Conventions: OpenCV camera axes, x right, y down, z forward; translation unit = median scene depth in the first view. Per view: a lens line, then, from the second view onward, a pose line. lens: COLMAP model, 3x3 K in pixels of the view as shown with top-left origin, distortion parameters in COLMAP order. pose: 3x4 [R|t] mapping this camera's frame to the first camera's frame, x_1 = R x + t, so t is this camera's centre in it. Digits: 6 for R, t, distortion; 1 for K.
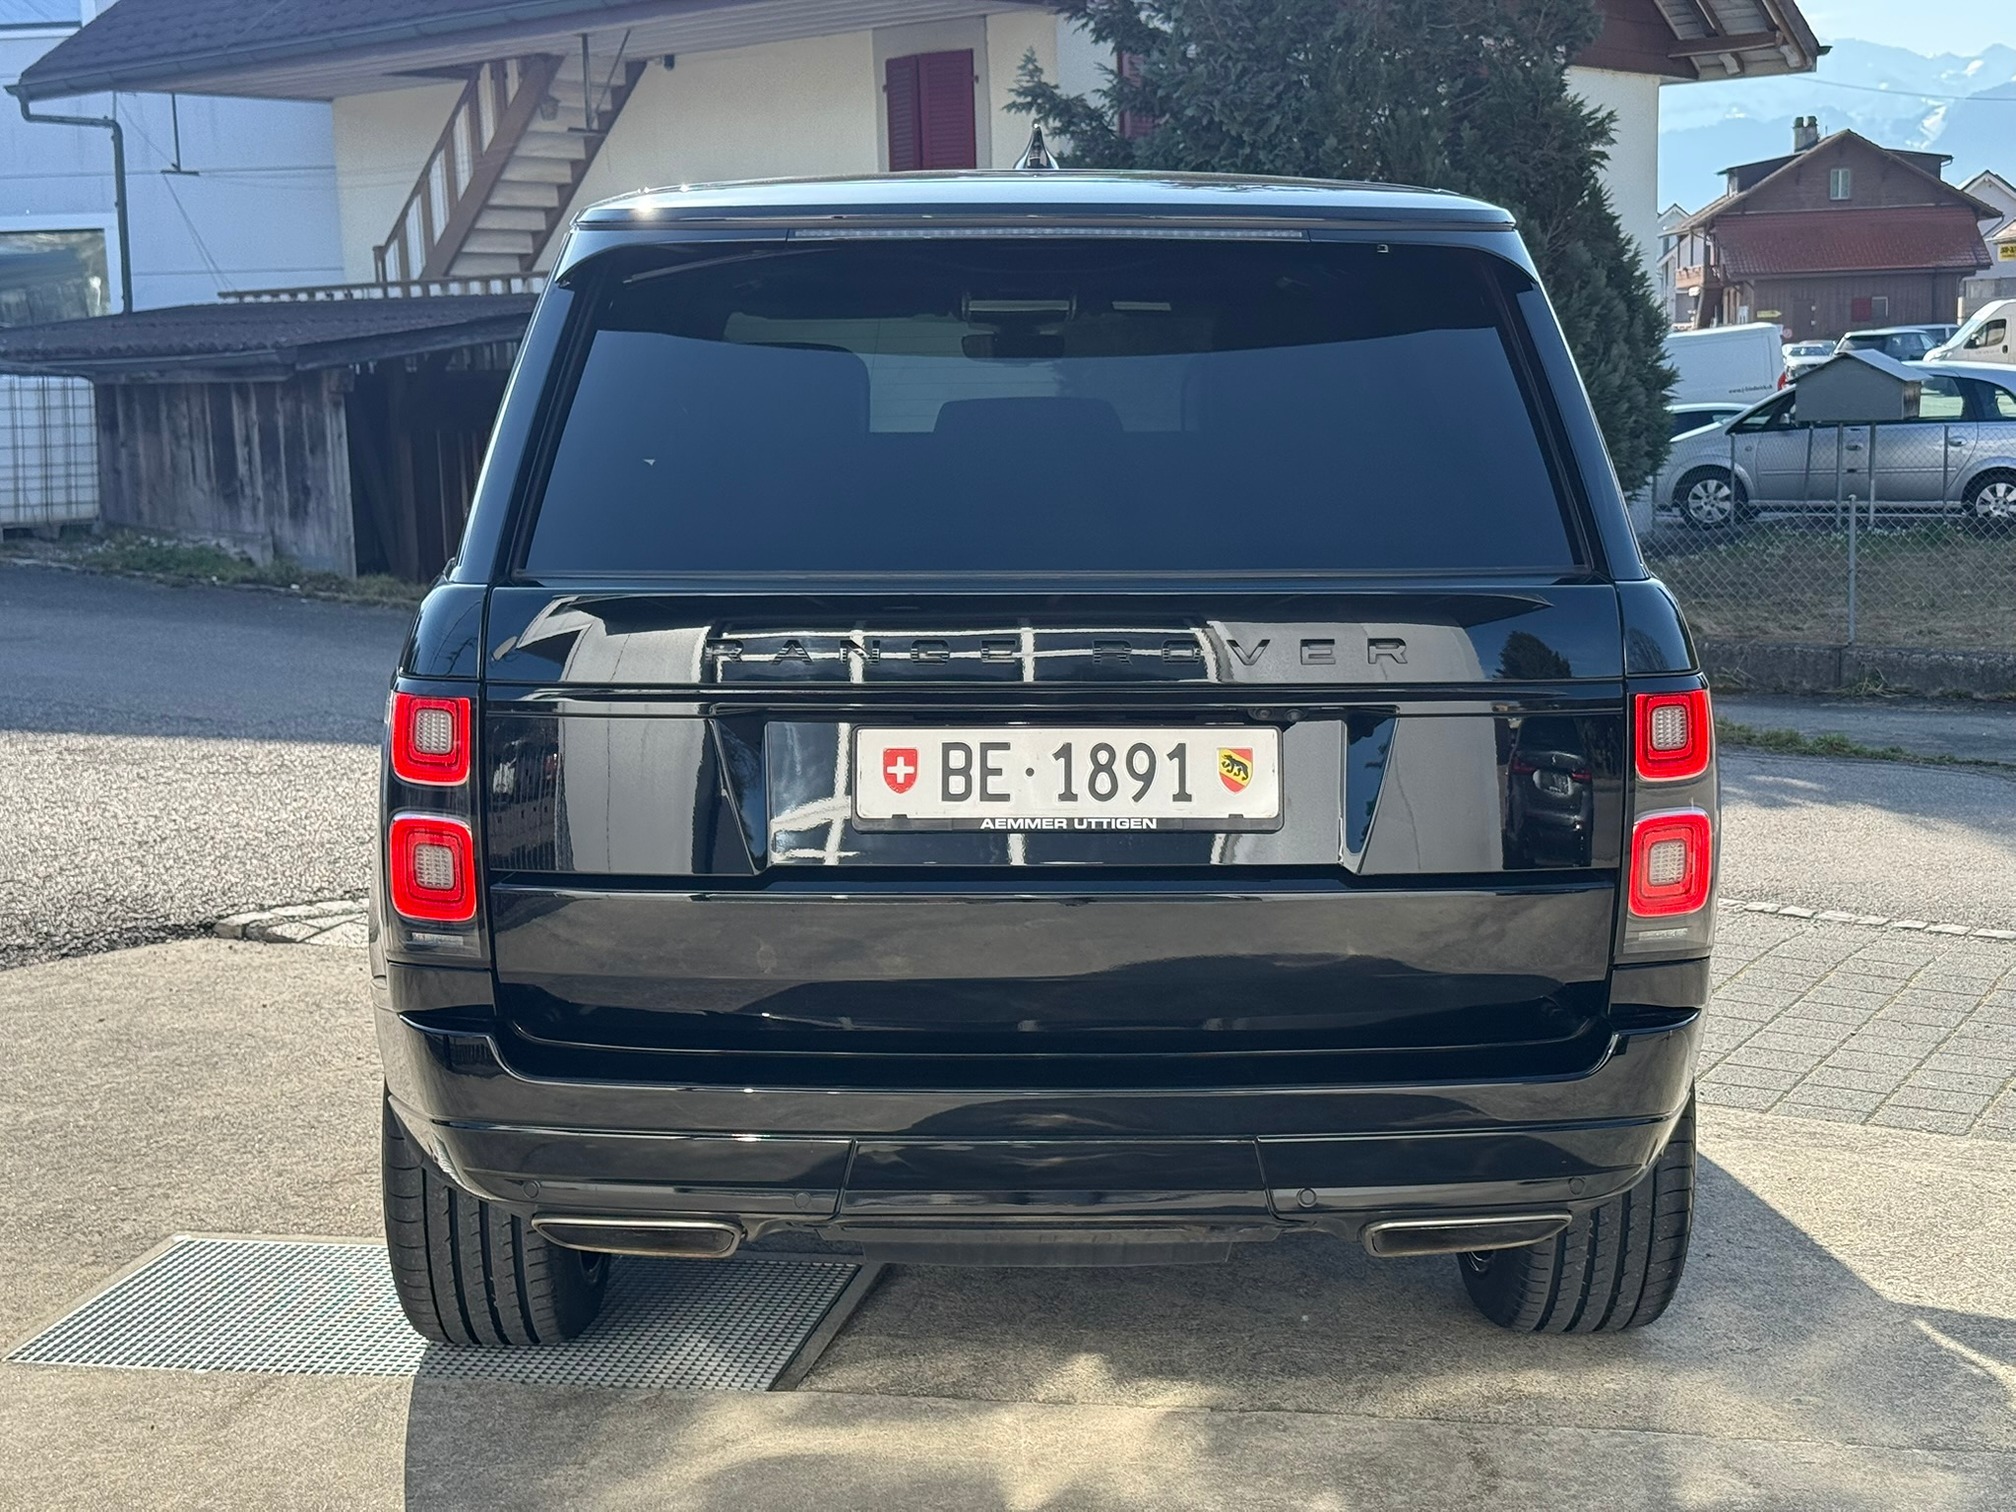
lens RADIAL K [[2827.4, 0, 1010.6], [0, 2827.4, 757.4], [0, 0, 1]] dist [0.106316, 0.000000]
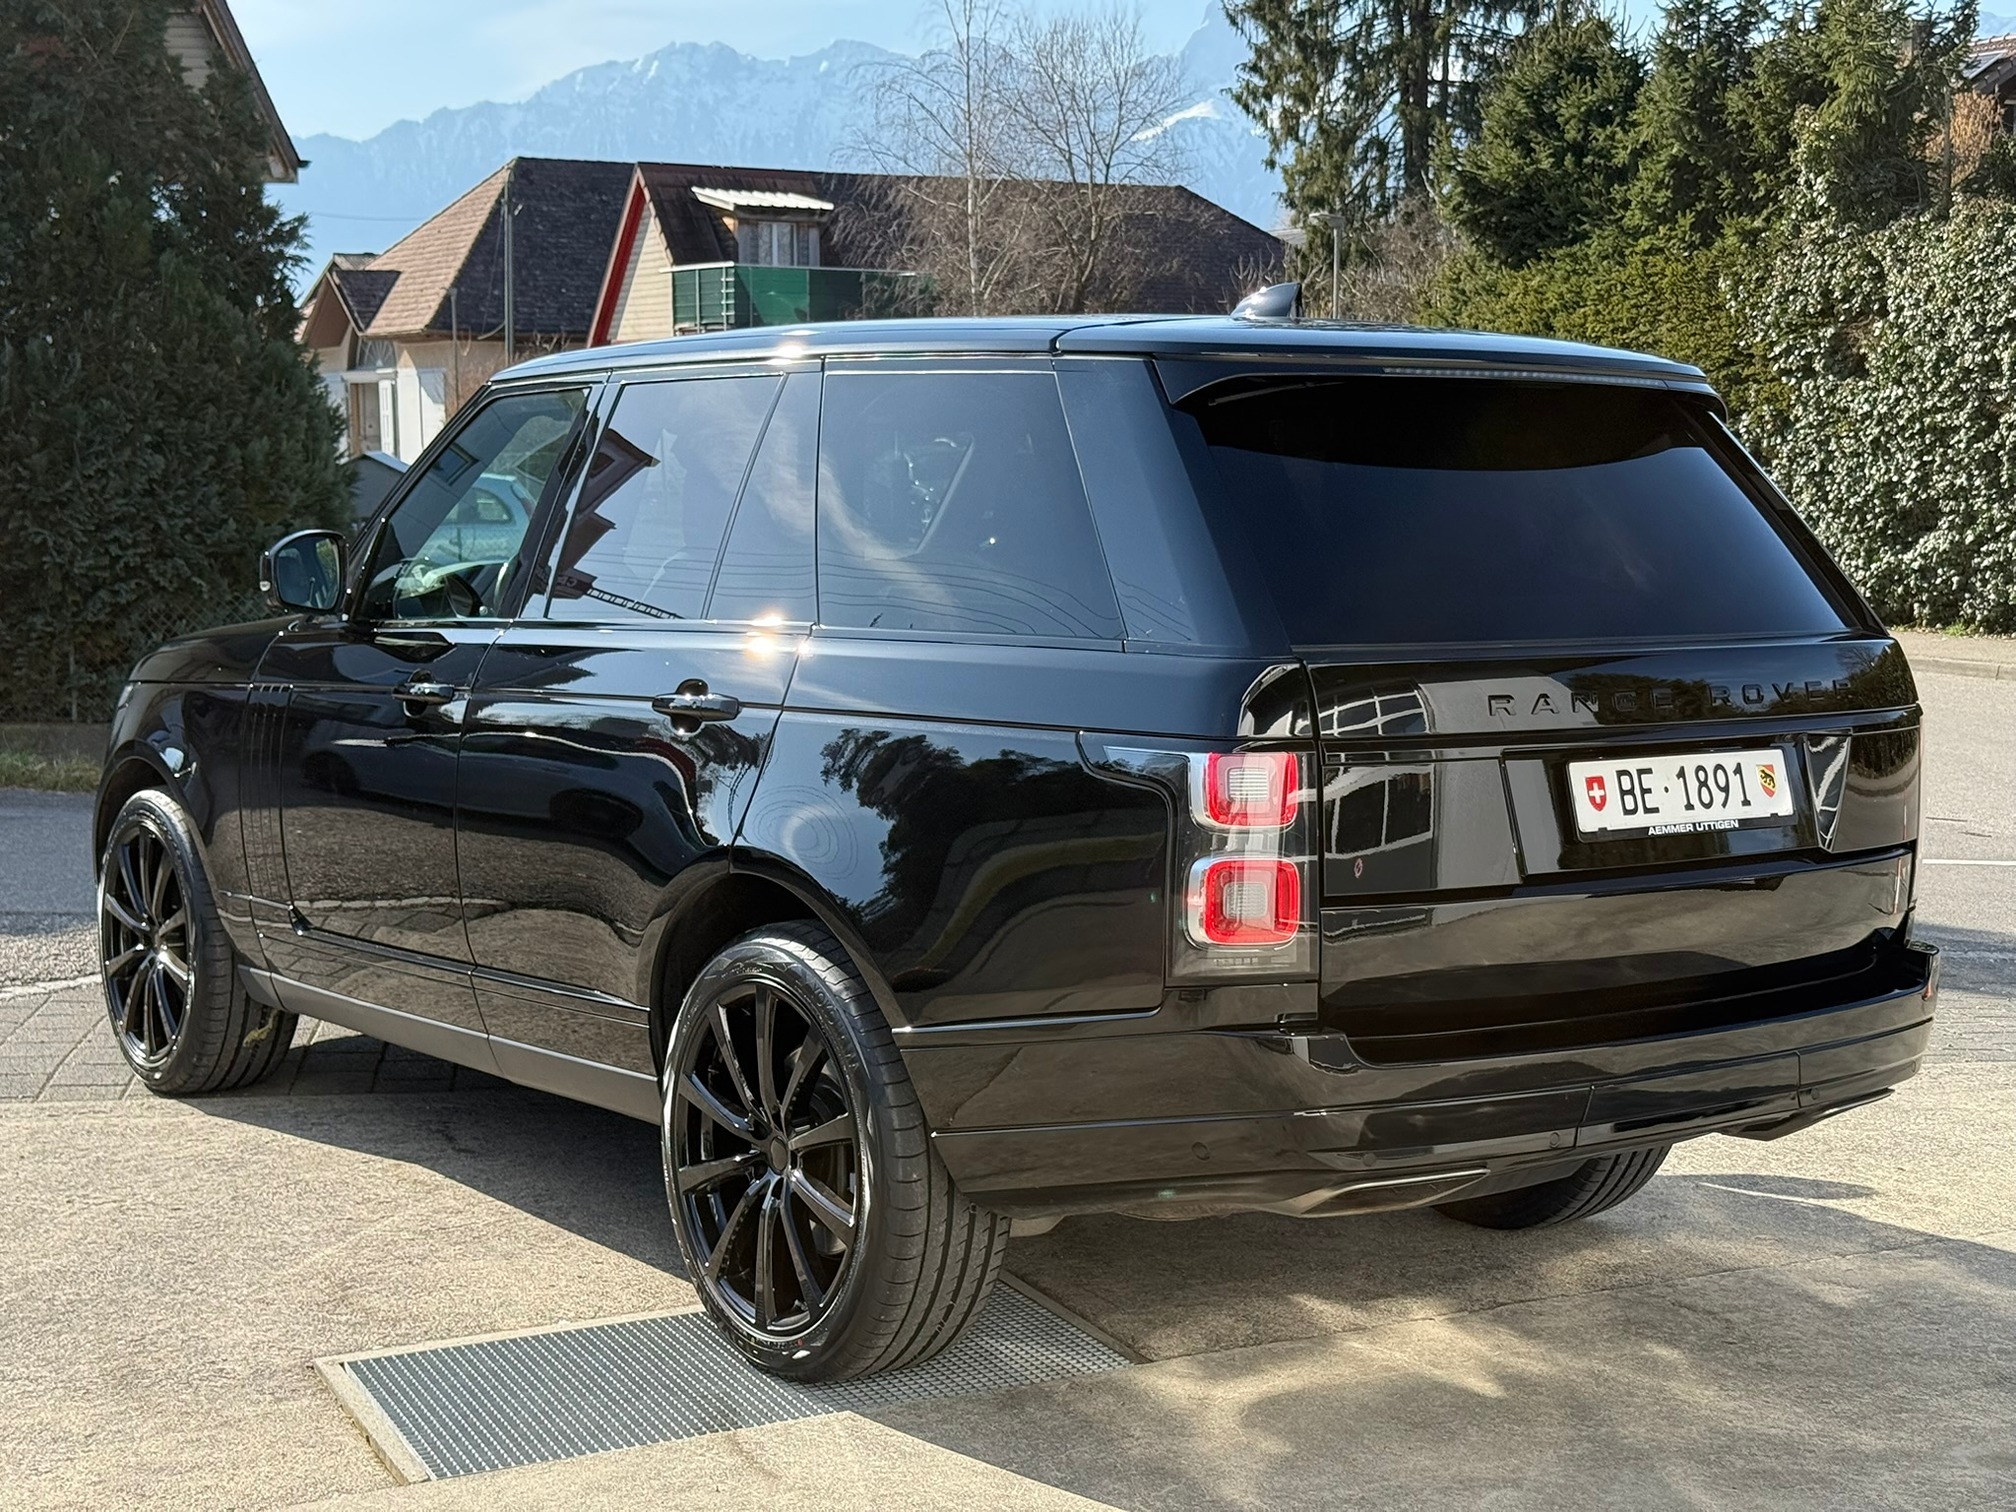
lens RADIAL K [[2827.4, 0, 1015.1], [0, 2827.4, 754.6], [0, 0, 1]] dist [0.106316, 0.000000]
pose [[0.808306, -0.044111, 0.587107, -0.741777], [0.063965, 0.997866, -0.013092, -0.009607], [-0.585277, 0.048136, 0.809403, 0.088092]]
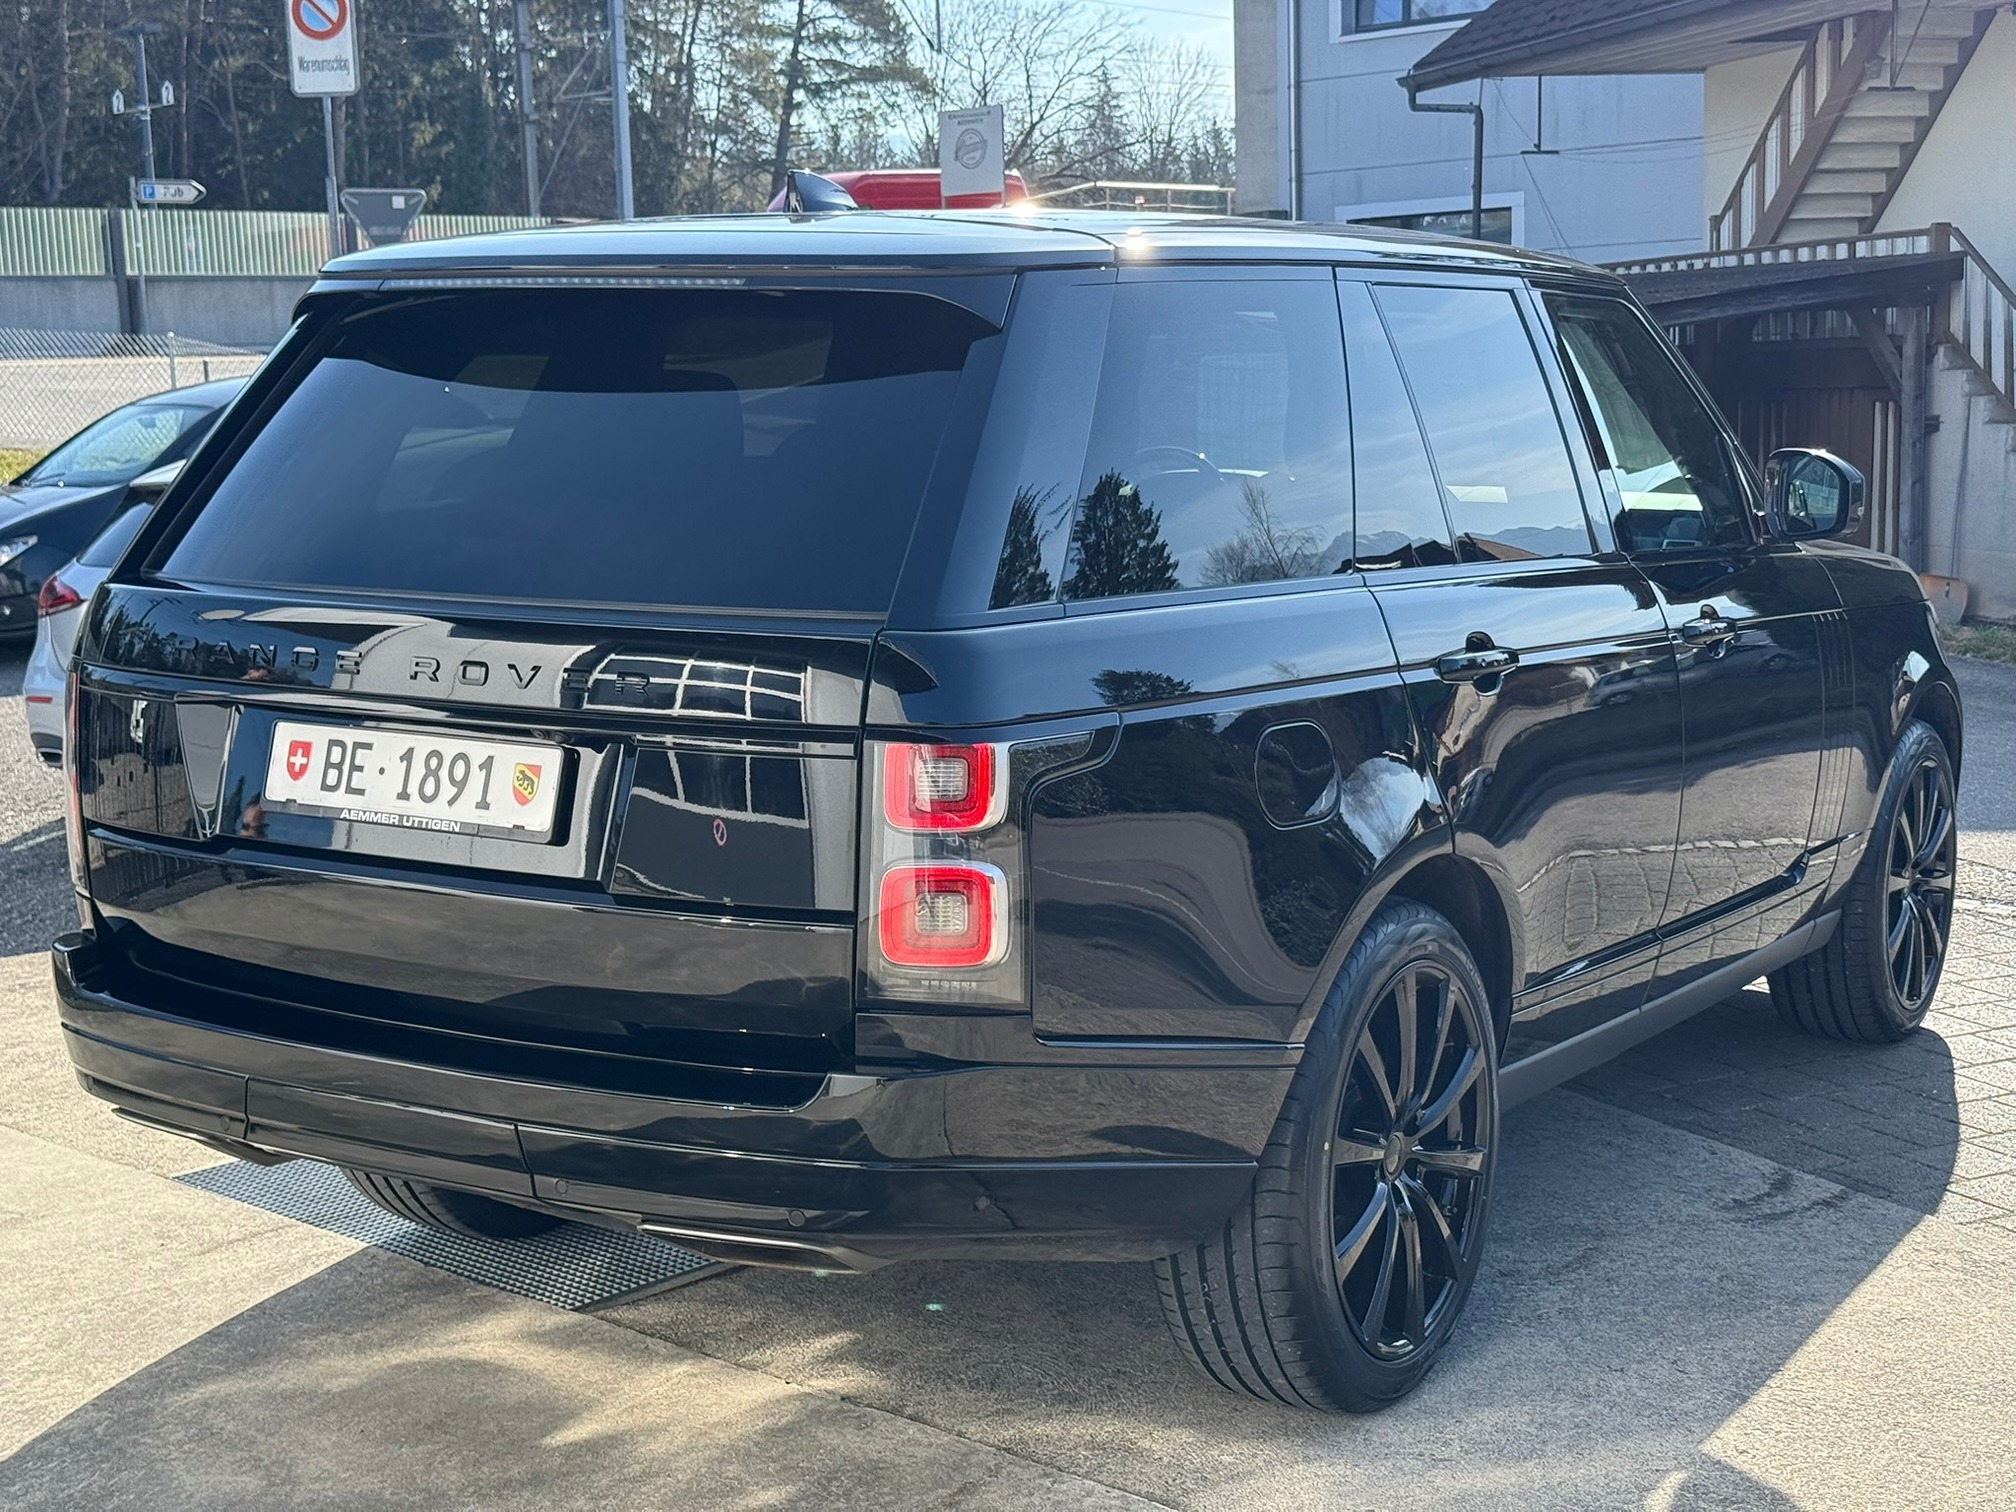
lens RADIAL K [[2827.4, 0, 1016.2], [0, 2827.4, 743.5], [0, 0, 1]] dist [0.106316, 0.000000]
pose [[0.845785, 0.076470, -0.528015, 0.601923], [-0.071171, 0.997001, 0.030389, -0.042795], [0.528755, 0.011877, 0.848691, 0.133101]]
